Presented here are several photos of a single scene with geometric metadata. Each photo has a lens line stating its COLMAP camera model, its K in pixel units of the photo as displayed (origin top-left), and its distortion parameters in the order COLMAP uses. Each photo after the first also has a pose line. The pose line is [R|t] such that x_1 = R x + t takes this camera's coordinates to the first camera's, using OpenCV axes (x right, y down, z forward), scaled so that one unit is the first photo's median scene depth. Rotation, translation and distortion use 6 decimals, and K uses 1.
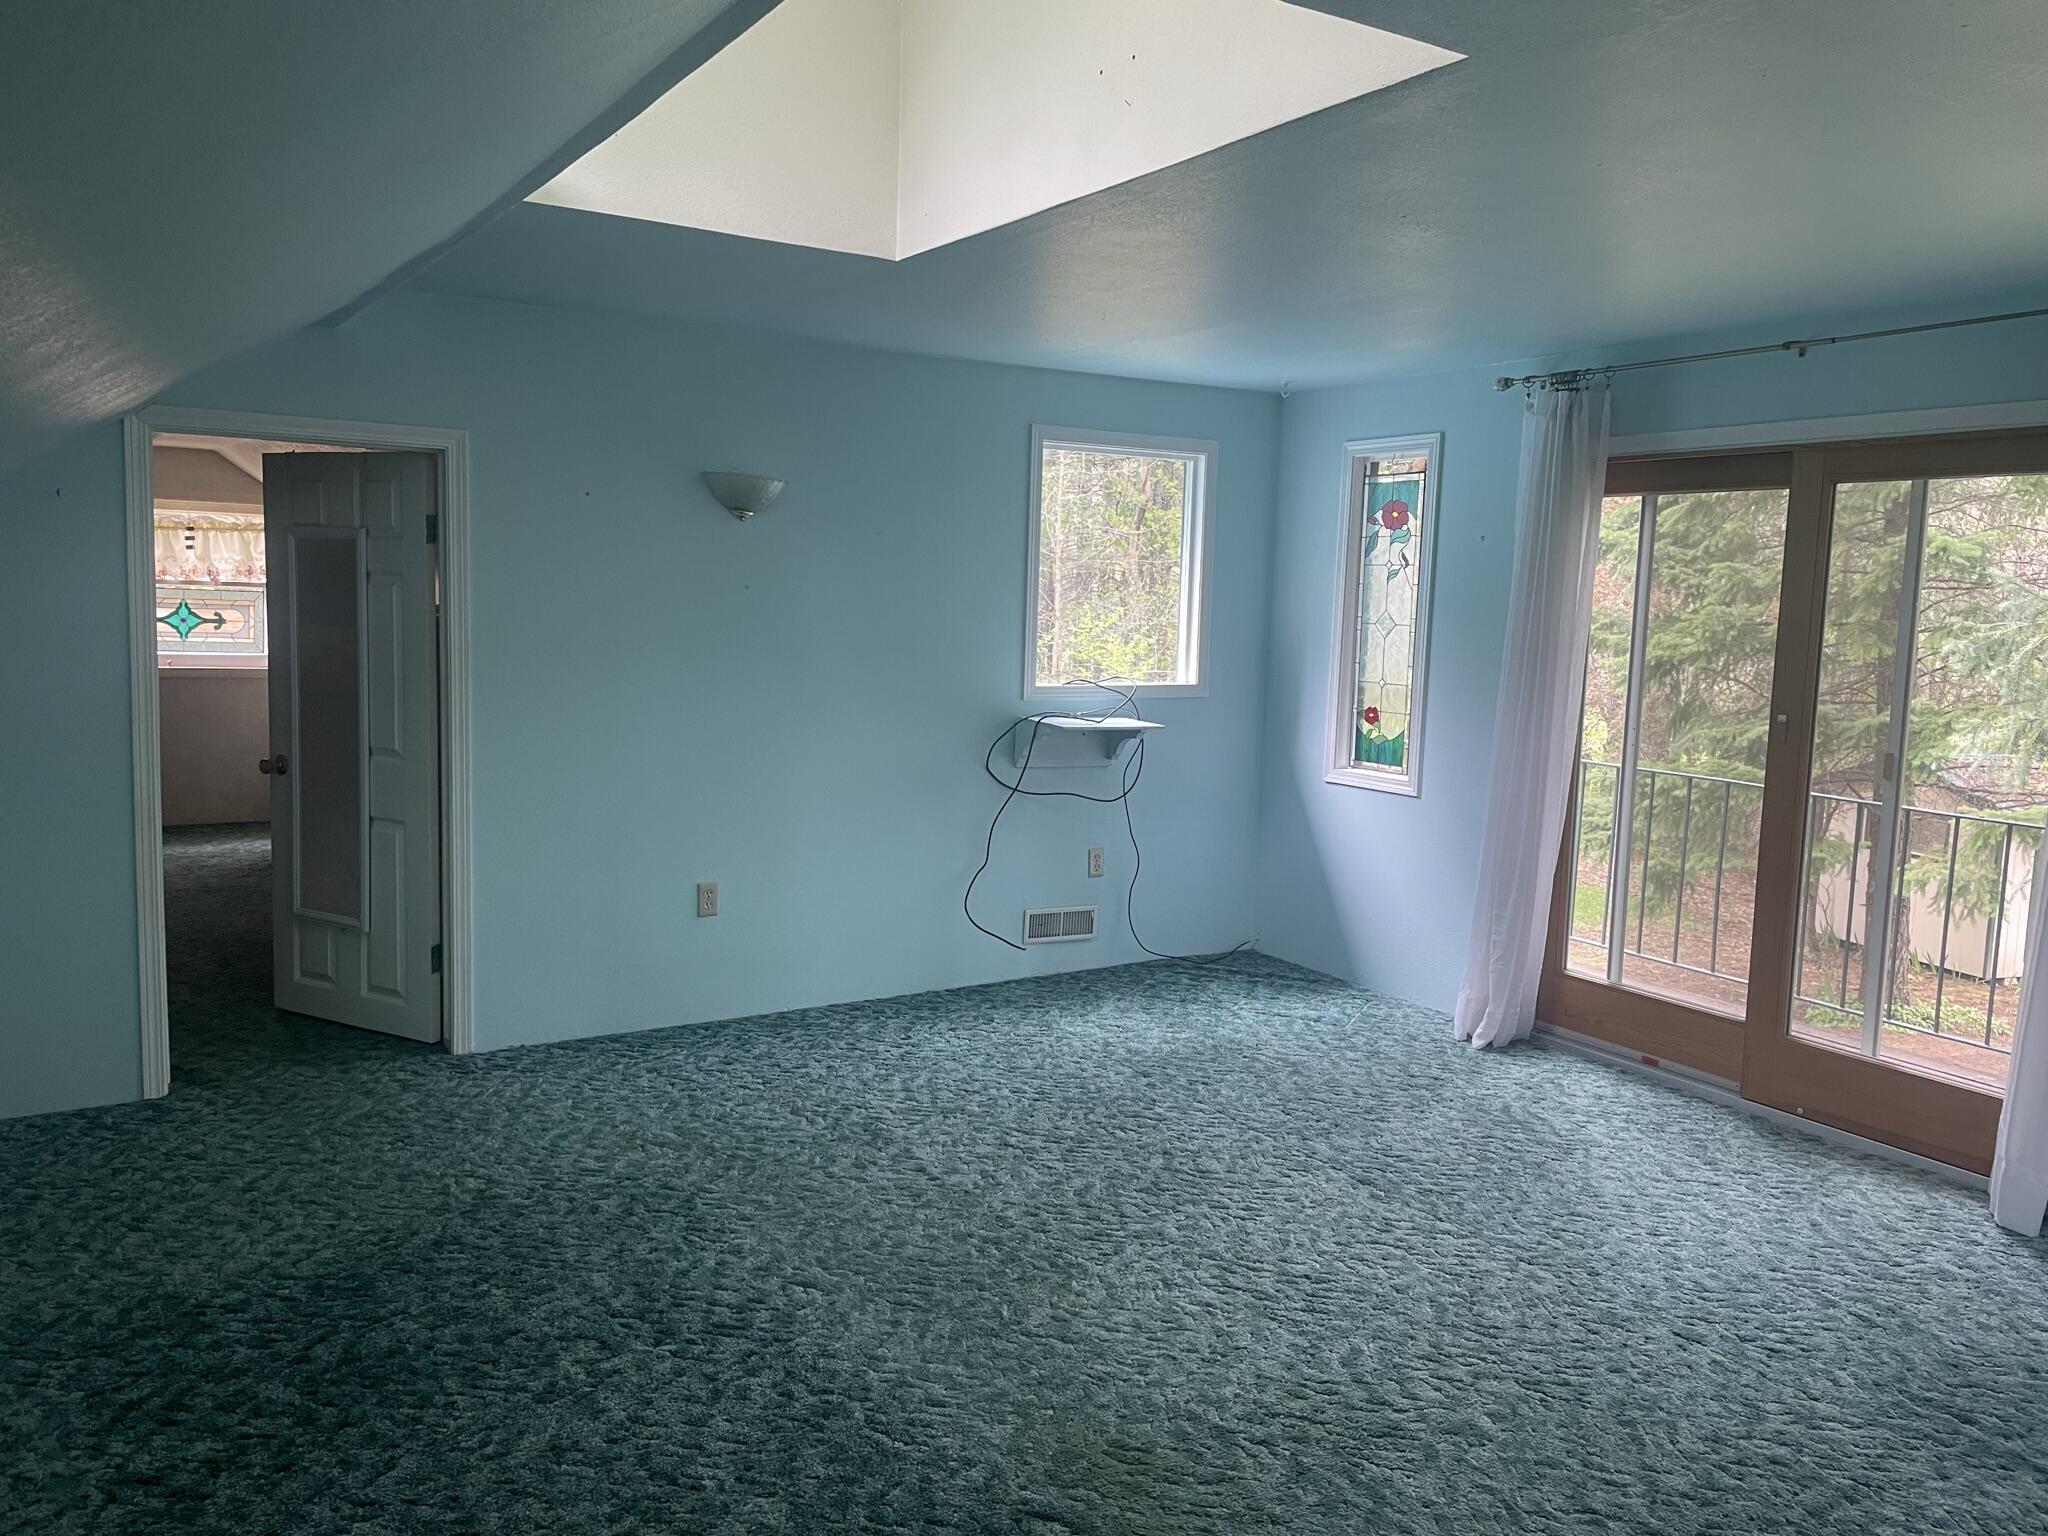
lens RADIAL K [[1532.3, 0, 1032.6], [0, 1532.3, 756.2], [0, 0, 1]] dist [0.092974, -0.118677]
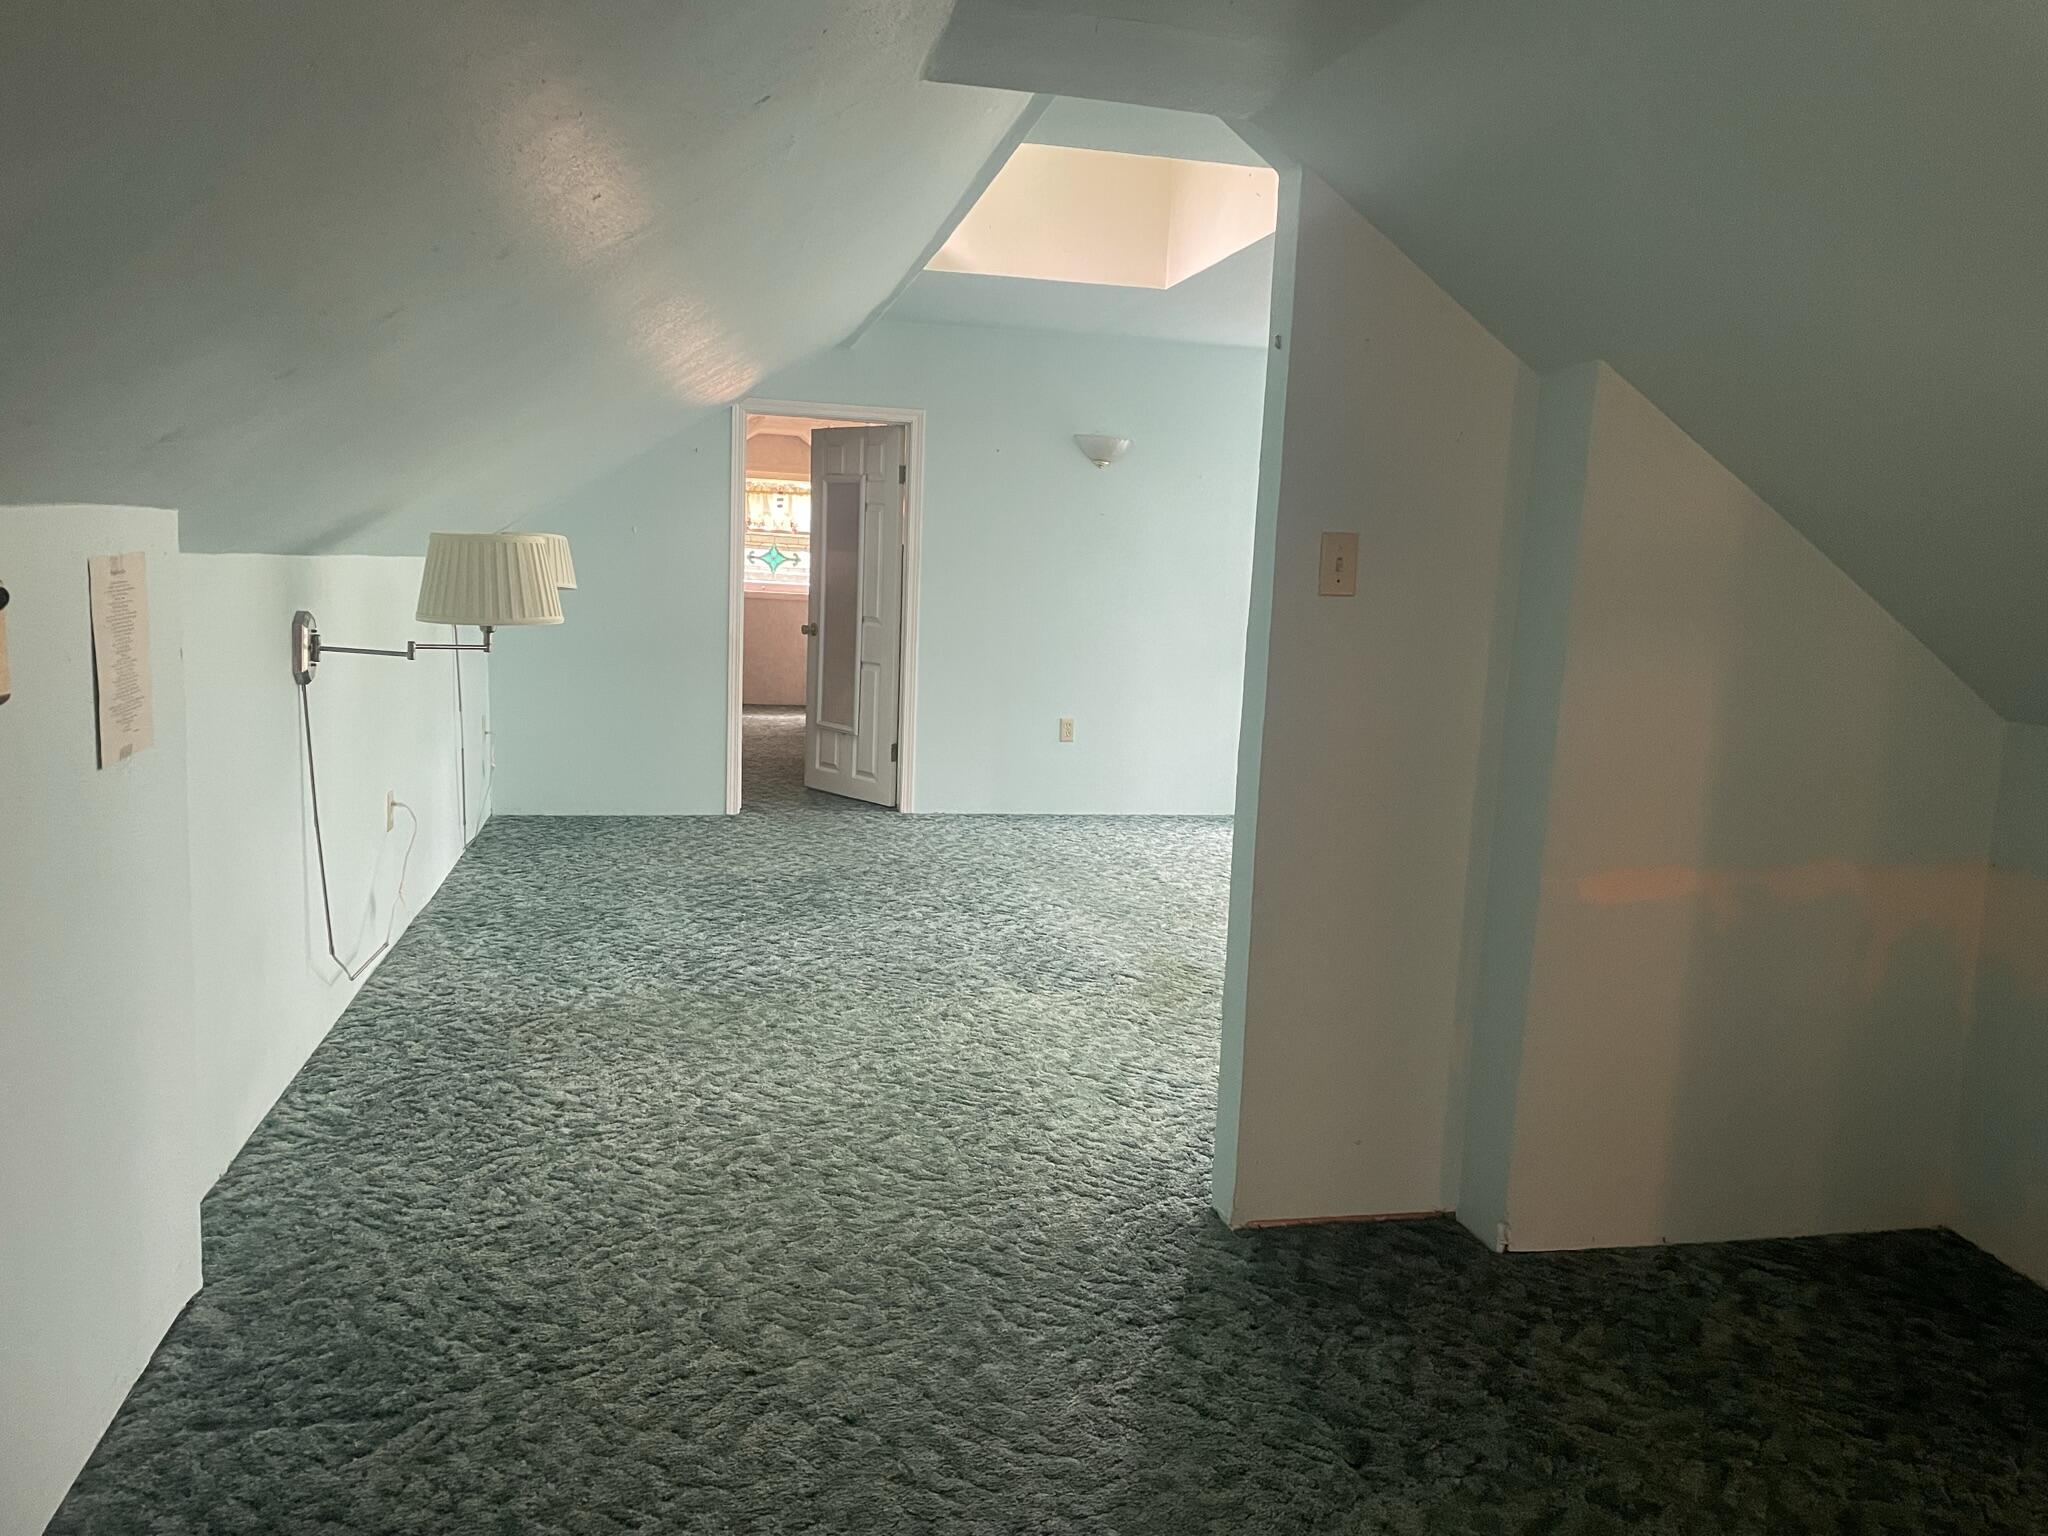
lens RADIAL K [[1532.3, 0, 1032.6], [0, 1532.3, 756.2], [0, 0, 1]] dist [0.092974, -0.118677]
pose [[0.941255, 0.050743, -0.333862, 0.260778], [-0.048564, 0.998709, 0.014875, 0.104906], [0.334186, 0.002212, 0.942504, -0.404615]]
